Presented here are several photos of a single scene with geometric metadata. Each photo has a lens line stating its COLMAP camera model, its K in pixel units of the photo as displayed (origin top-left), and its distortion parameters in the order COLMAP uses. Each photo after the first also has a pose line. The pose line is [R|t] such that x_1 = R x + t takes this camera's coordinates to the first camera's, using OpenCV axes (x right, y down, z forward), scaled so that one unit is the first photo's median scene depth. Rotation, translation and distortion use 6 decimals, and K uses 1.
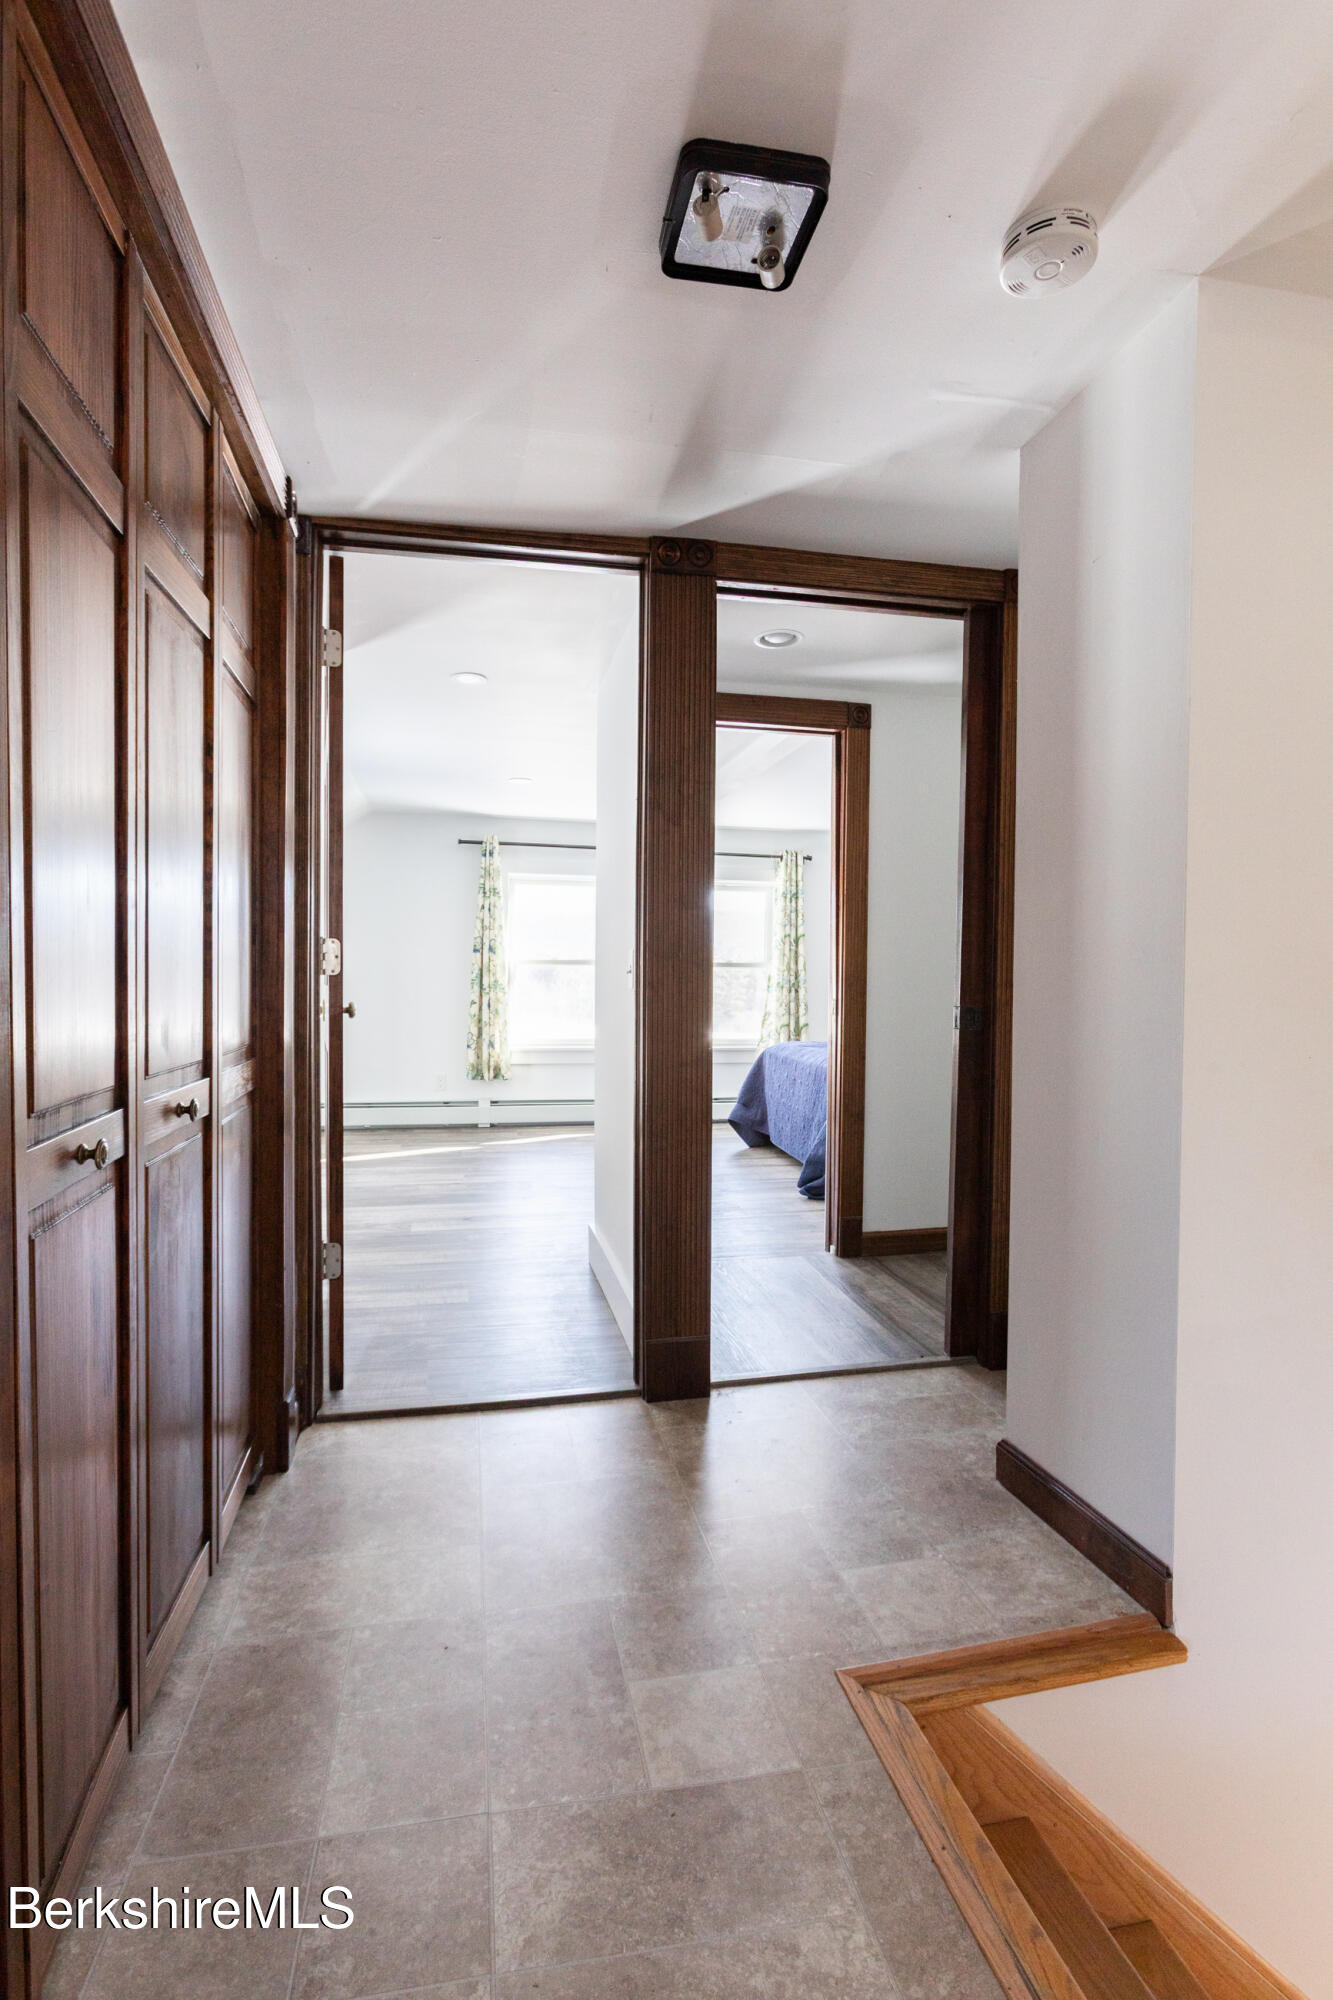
lens RADIAL K [[966.8, 0, 659.0], [0, 966.8, 1003.8], [0, 0, 1]] dist [0.002573, 0.000744]
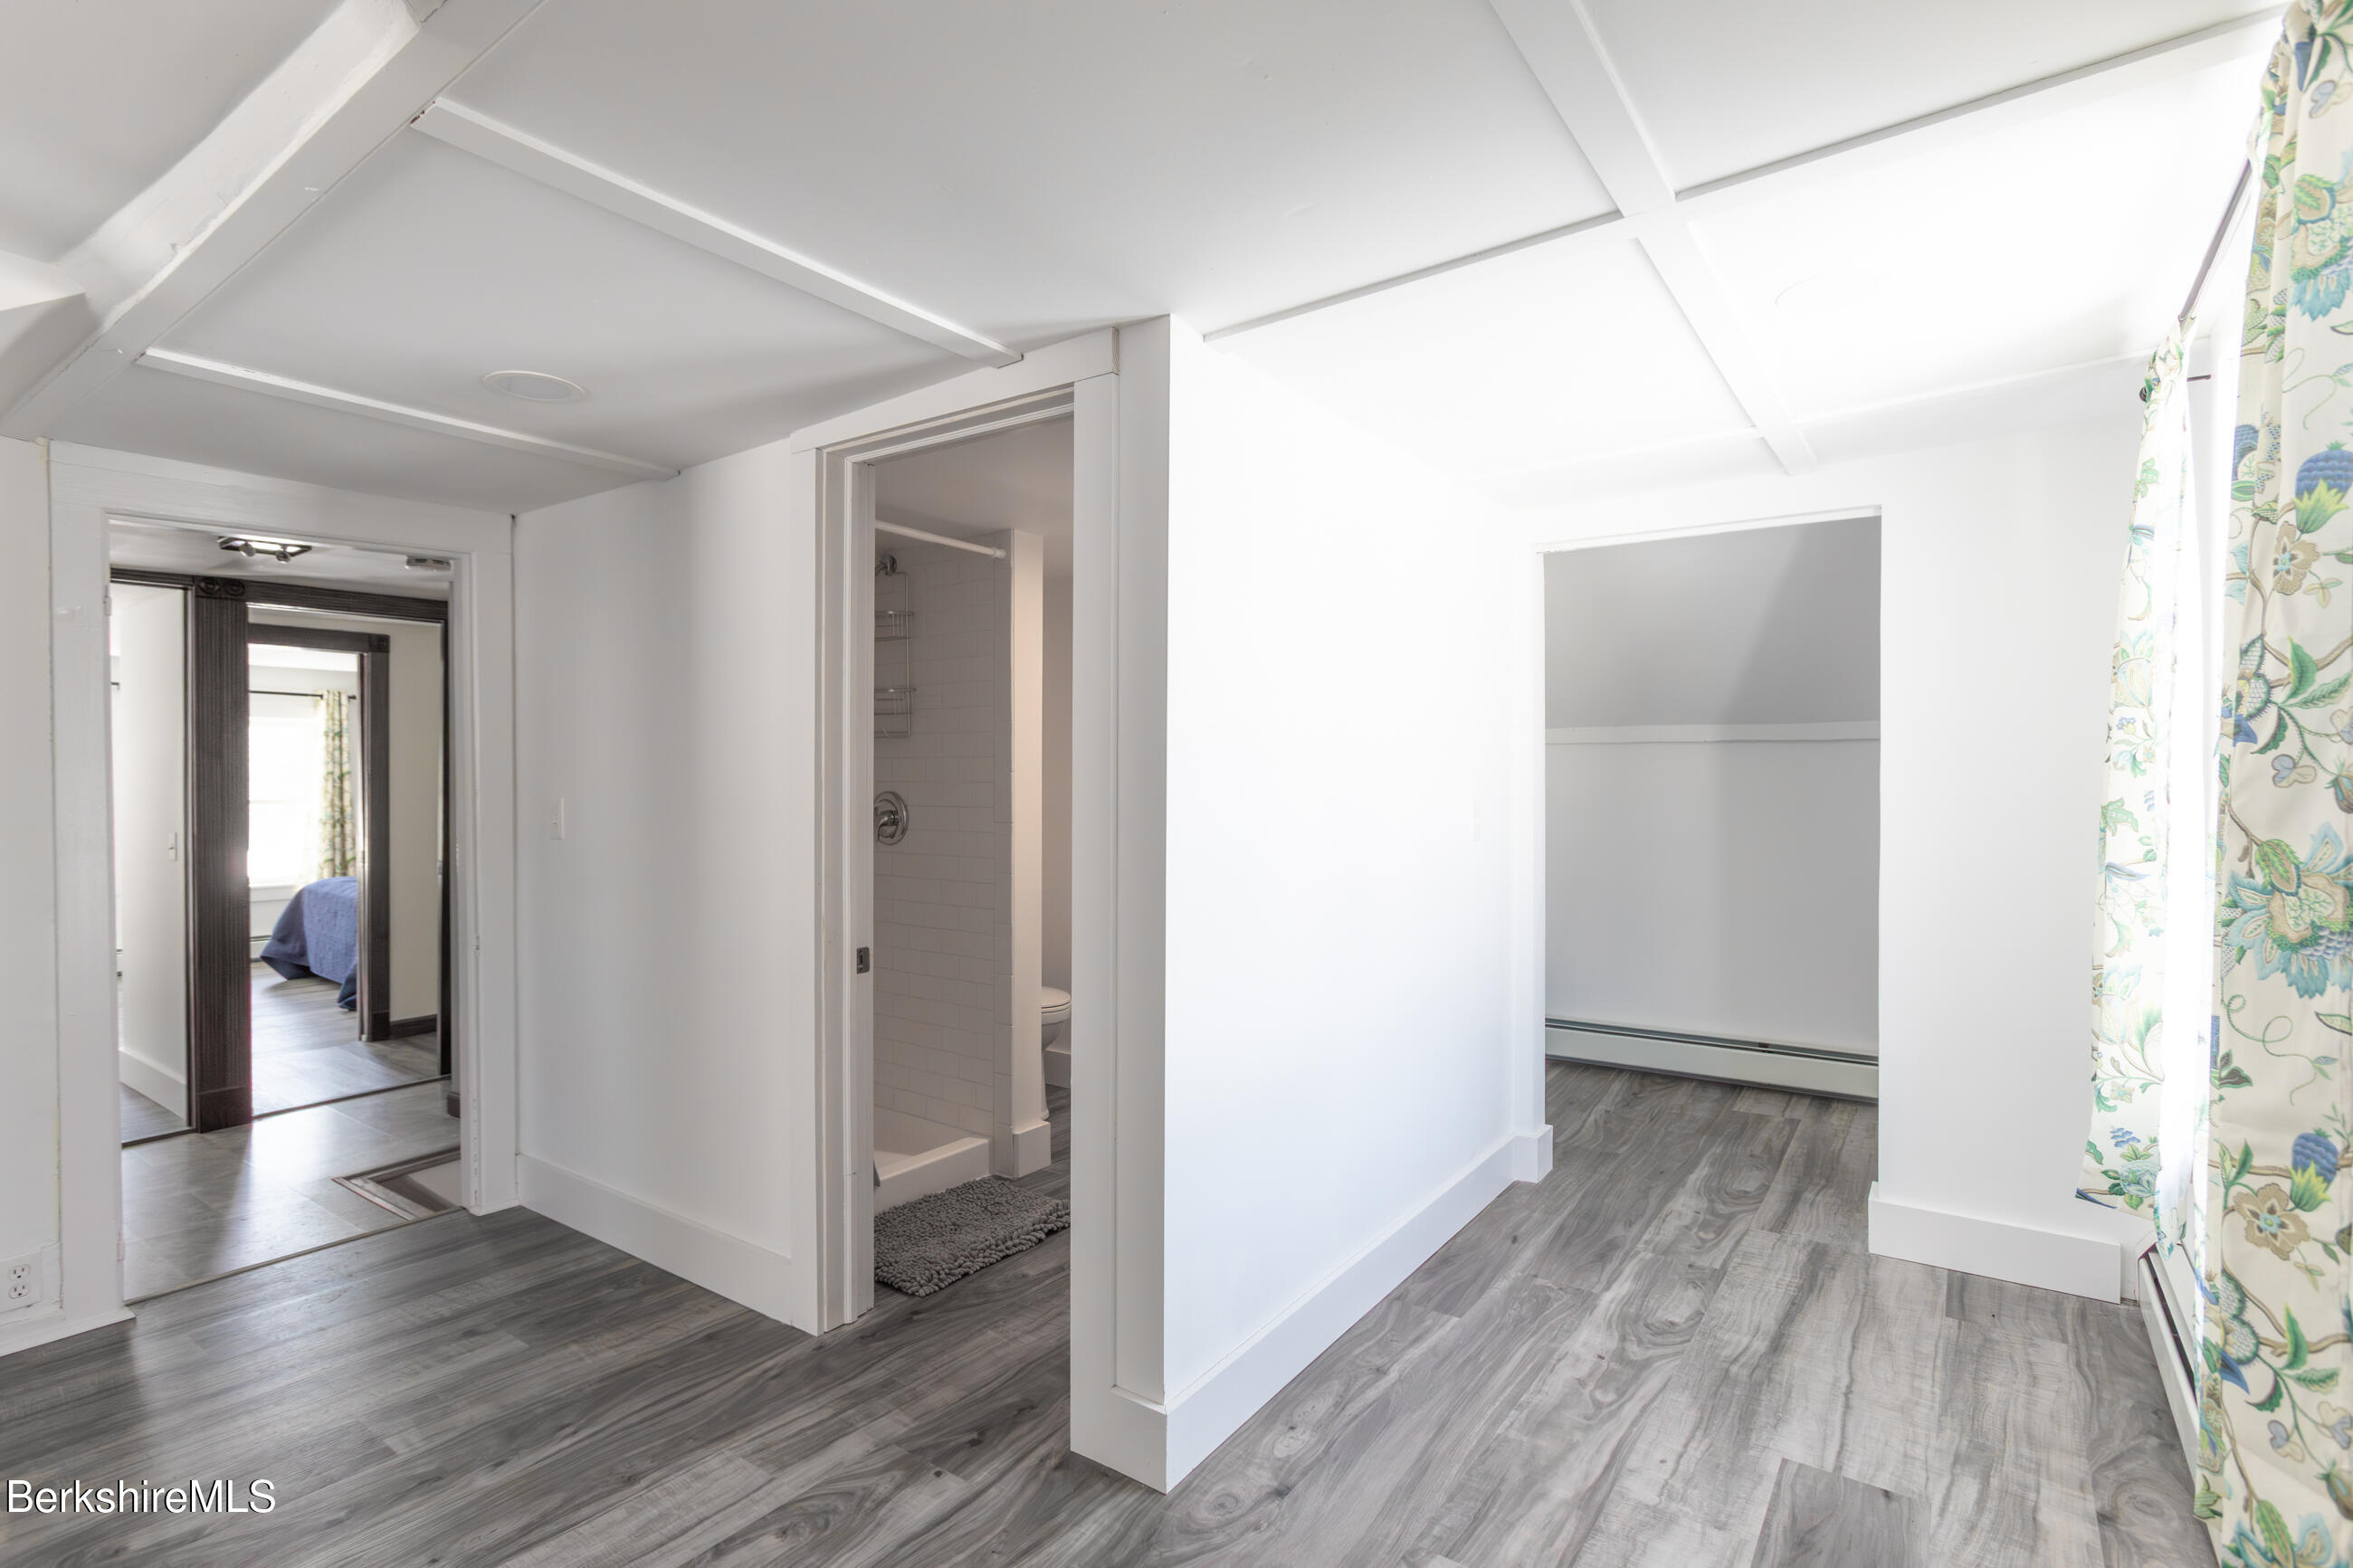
lens RADIAL K [[1176.0, 0, 1176.5], [0, 1176.0, 784.0], [0, 0, 1]] dist [-0.002173, 0.011629]
pose [[0.740176, -0.013989, 0.672268, -0.046062], [0.017793, 0.999841, 0.001215, -0.046315], [-0.672178, 0.011062, 0.740307, -0.559162]]
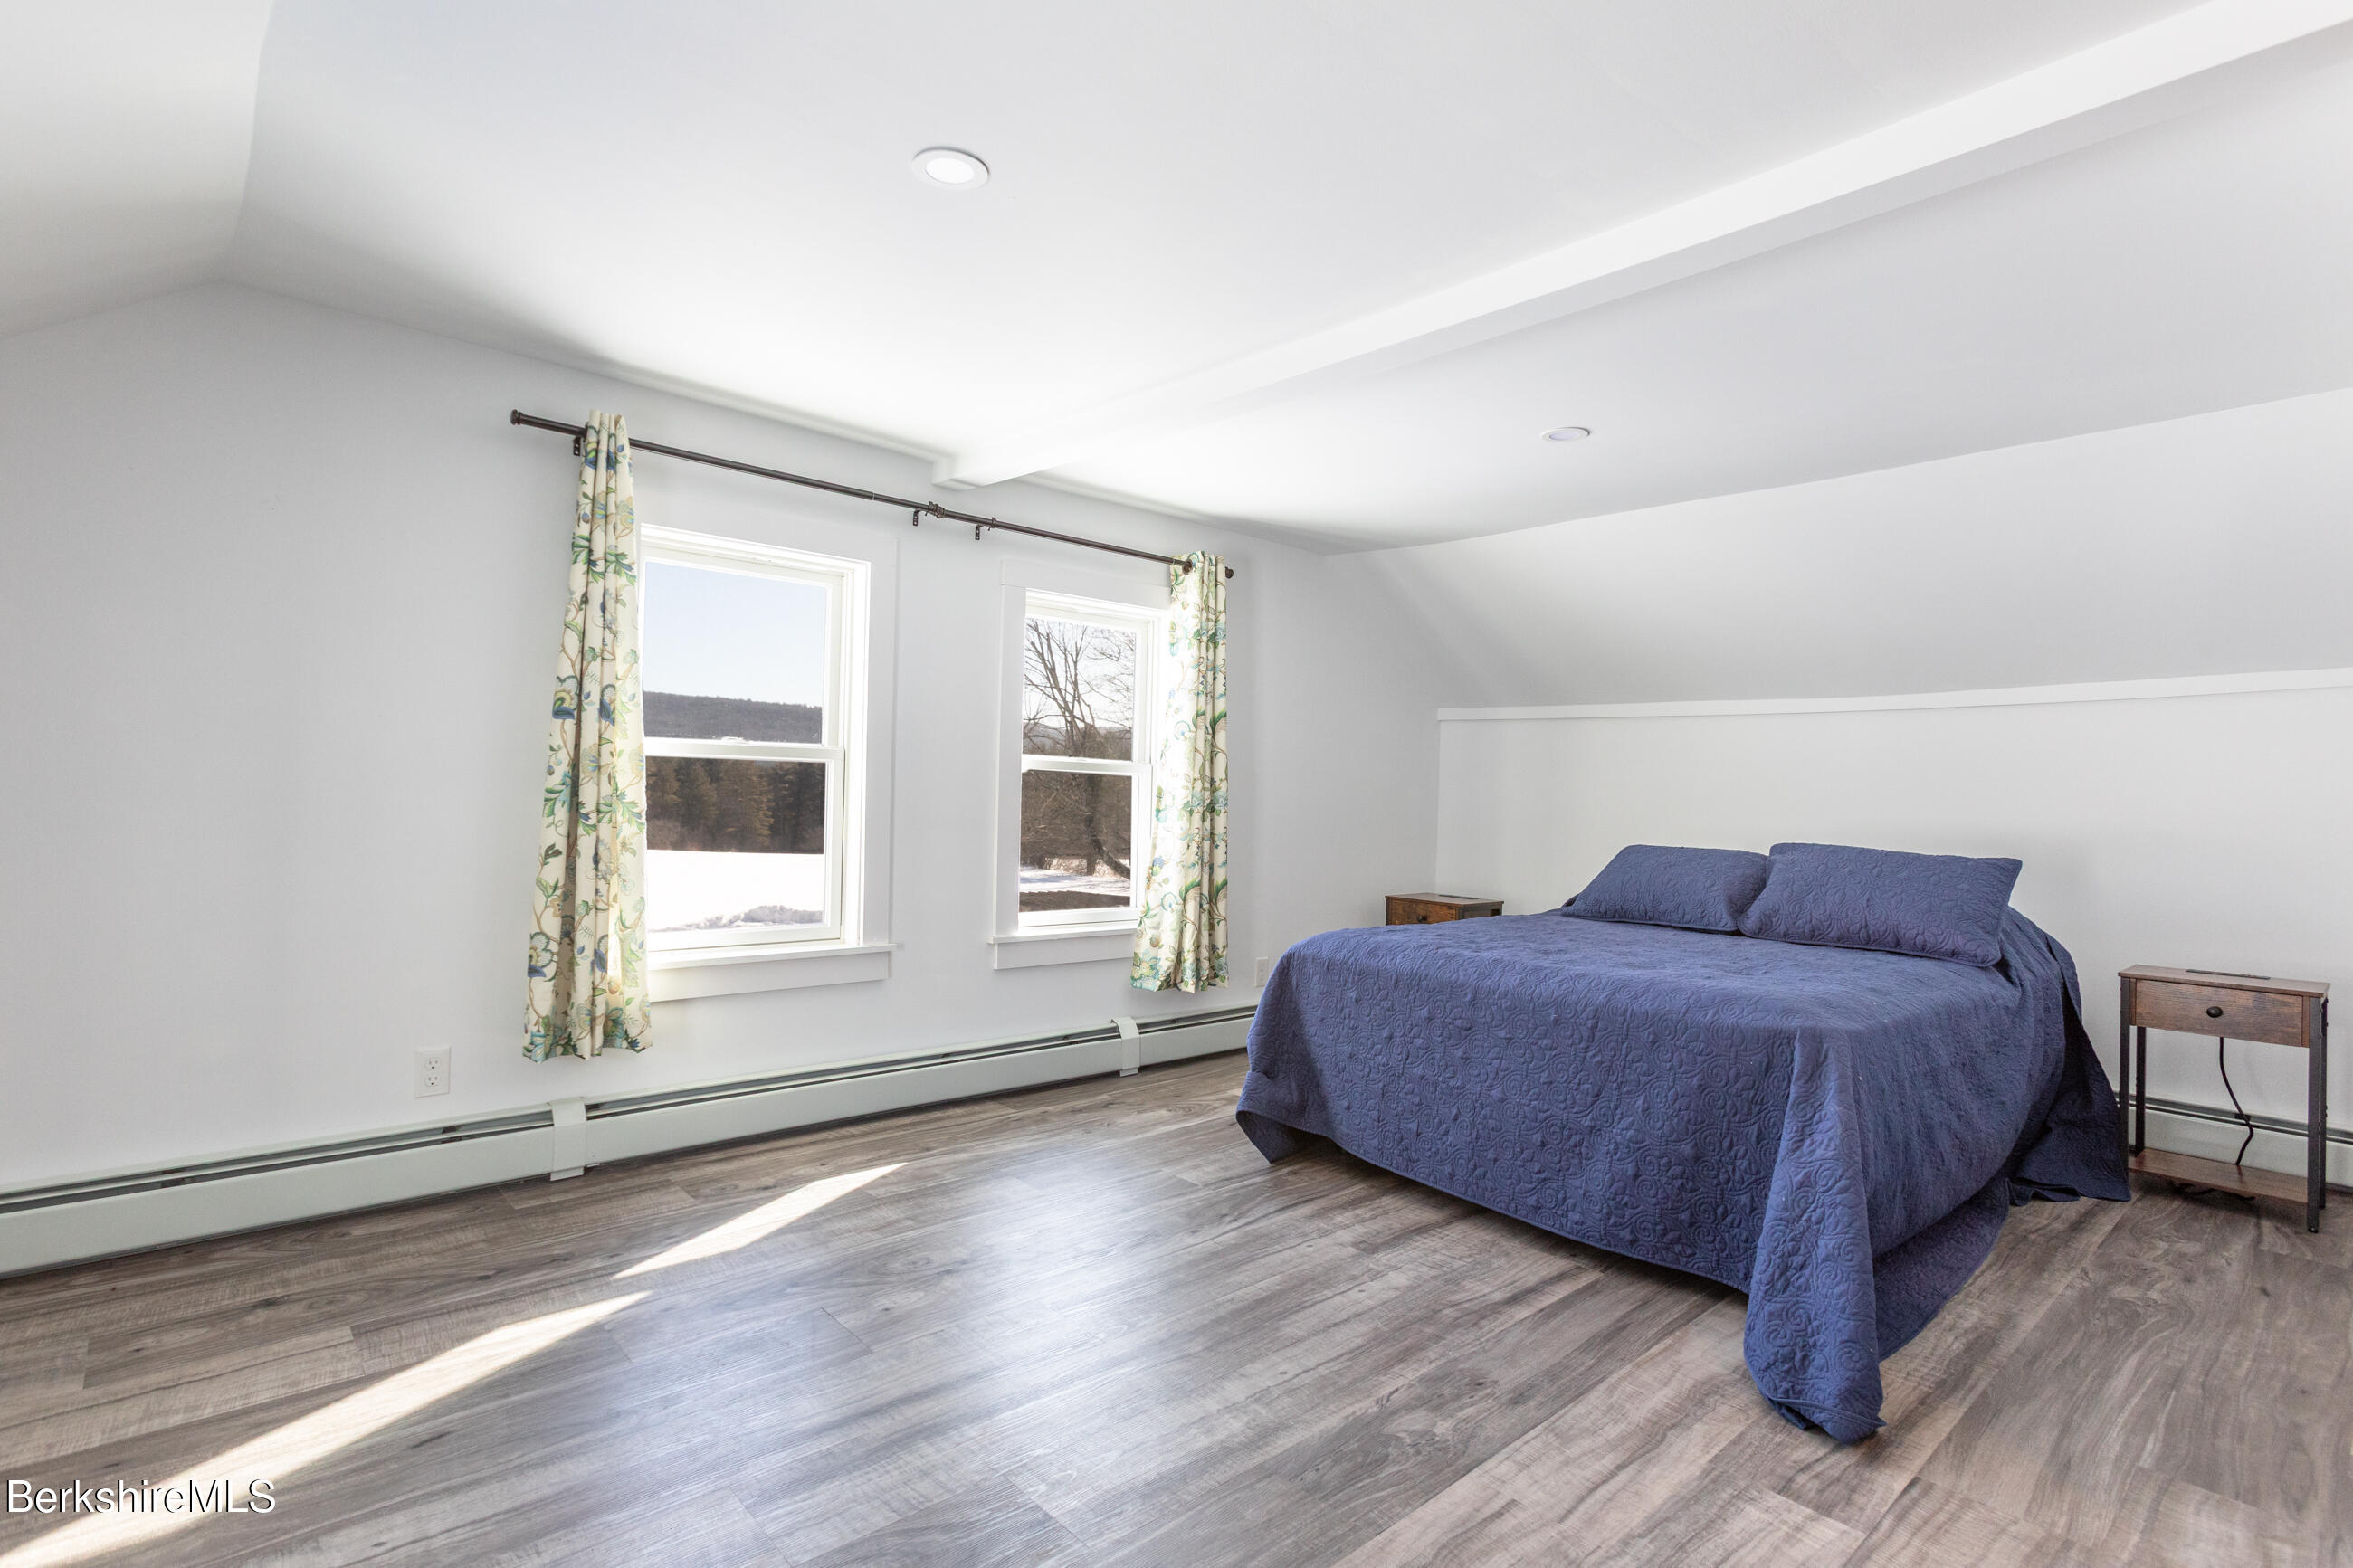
lens RADIAL K [[1137.3, 0, 1137.8], [0, 1137.3, 785.6], [0, 0, 1]] dist [0.002573, 0.000744]
pose [[0.865581, 0.016997, 0.500480, -0.216395], [-0.009550, 0.999802, -0.017439, -0.021250], [-0.500677, 0.010316, 0.865573, 0.505155]]
